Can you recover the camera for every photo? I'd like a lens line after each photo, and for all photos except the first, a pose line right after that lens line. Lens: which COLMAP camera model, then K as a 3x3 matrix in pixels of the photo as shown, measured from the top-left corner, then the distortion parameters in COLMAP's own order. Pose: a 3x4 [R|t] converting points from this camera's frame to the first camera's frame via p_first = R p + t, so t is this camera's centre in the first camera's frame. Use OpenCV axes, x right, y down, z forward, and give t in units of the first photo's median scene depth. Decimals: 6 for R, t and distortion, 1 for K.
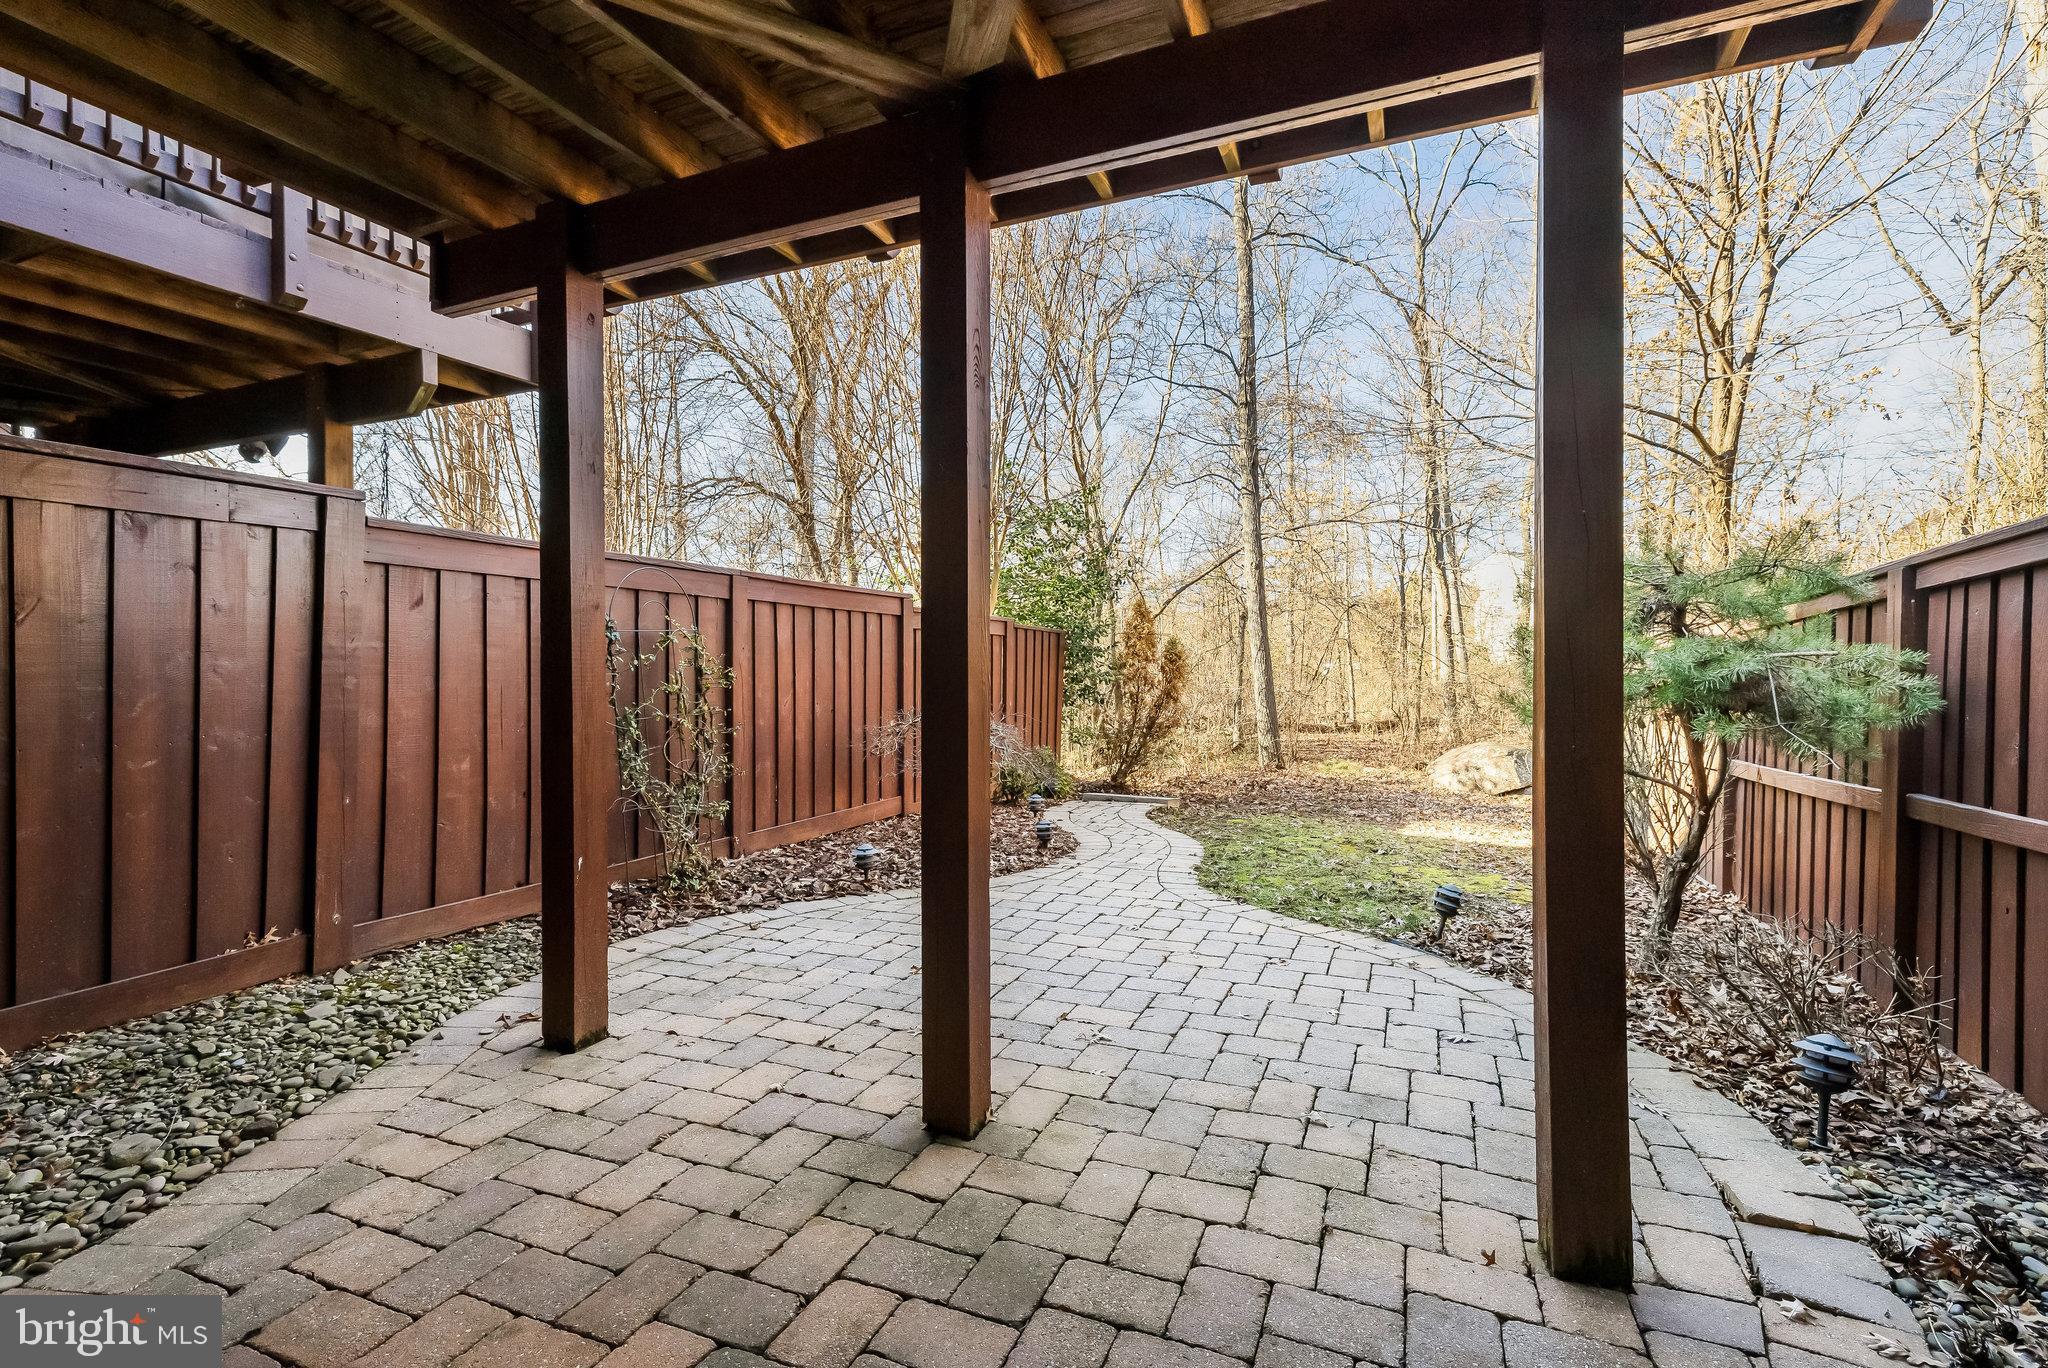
lens RADIAL K [[1077.3, 0, 1016.7], [0, 1077.3, 681.9], [0, 0, 1]] dist [-0.002916, 0.001139]
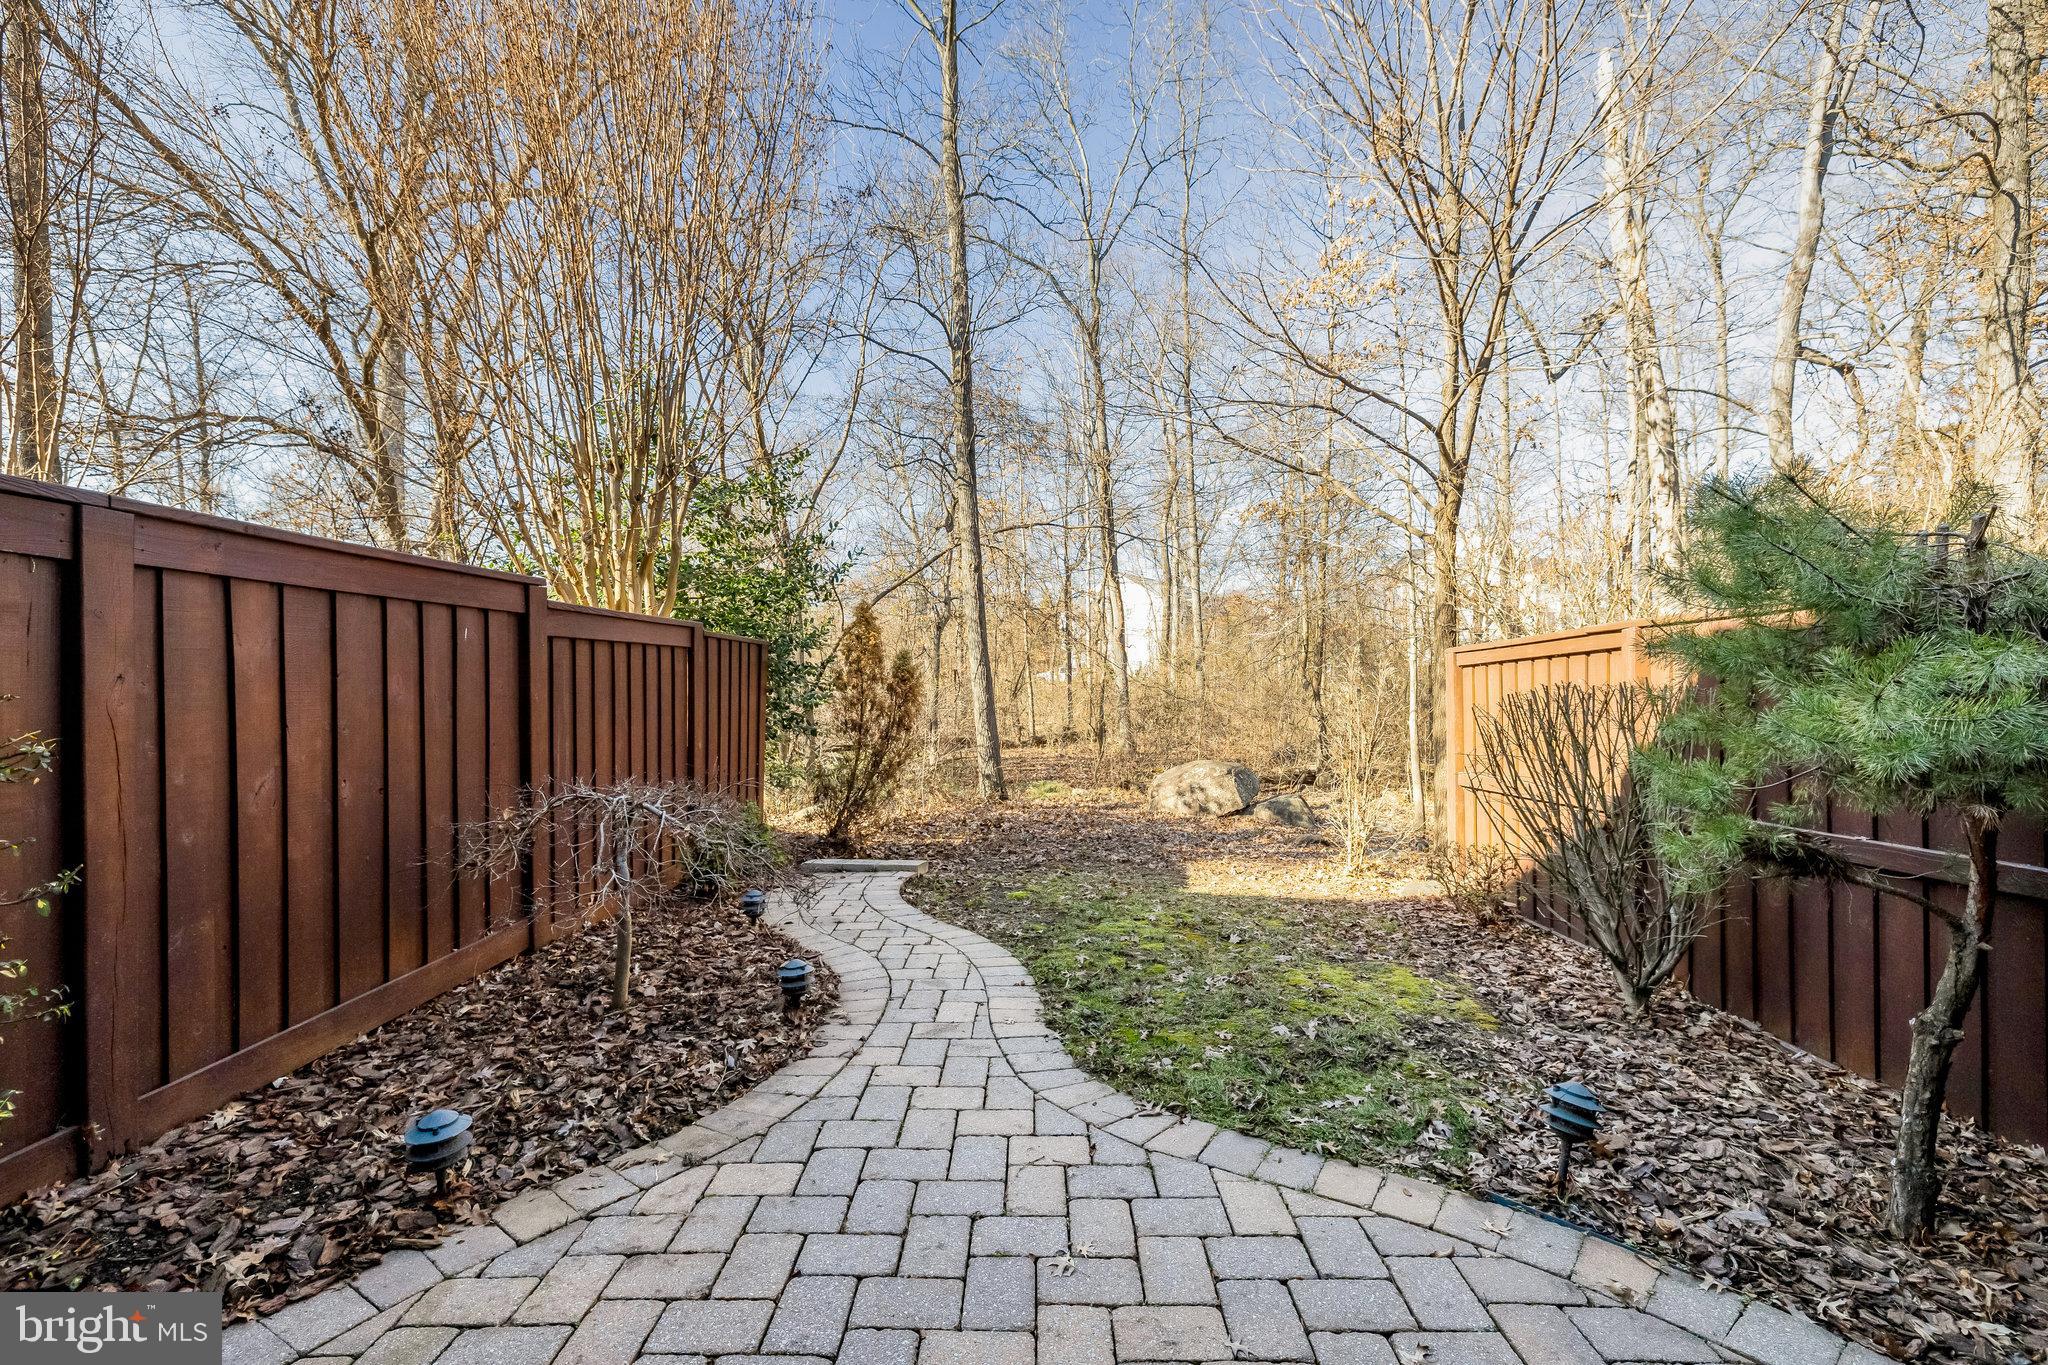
lens RADIAL K [[1077.3, 0, 1041.7], [0, 1077.3, 693.3], [0, 0, 1]] dist [-0.002916, 0.001139]
pose [[0.943974, -0.010829, 0.329841, -0.026410], [0.010811, 0.999940, 0.001888, -0.012180], [-0.329842, 0.001784, 0.944035, 0.266650]]
